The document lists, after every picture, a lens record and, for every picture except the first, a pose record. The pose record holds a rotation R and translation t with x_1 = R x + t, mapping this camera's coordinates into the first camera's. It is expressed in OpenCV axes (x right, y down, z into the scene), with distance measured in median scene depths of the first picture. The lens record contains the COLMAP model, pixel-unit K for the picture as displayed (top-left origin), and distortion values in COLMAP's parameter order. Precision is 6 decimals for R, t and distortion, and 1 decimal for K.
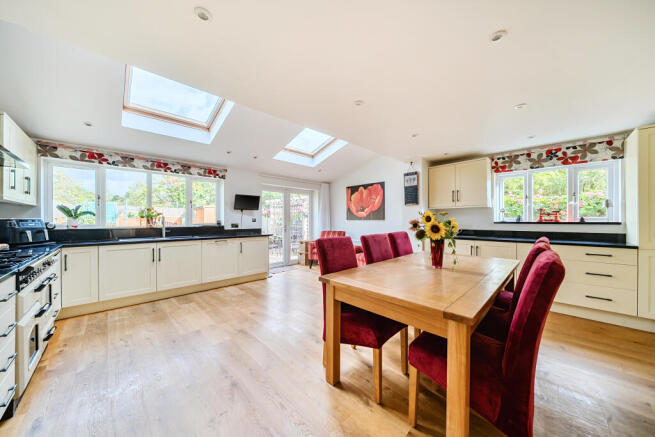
lens RADIAL K [[228.1, 0, 327.5], [0, 228.1, 218.5], [0, 0, 1]] dist [-0.000835, -0.000098]
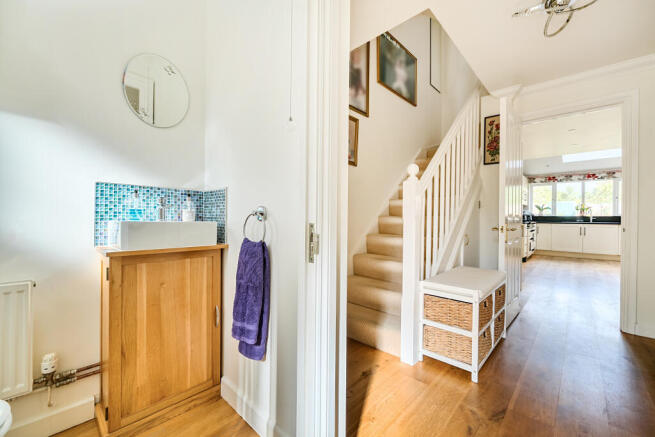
lens RADIAL K [[261.2, 0, 327.5], [0, 261.2, 218.5], [0, 0, 1]] dist [0.000918, 0.000093]
pose [[0.028714, 0.007112, -0.999562, 1.019184], [0.007907, 0.999942, 0.007342, 0.028281], [0.999556, -0.008114, 0.028656, -0.857290]]
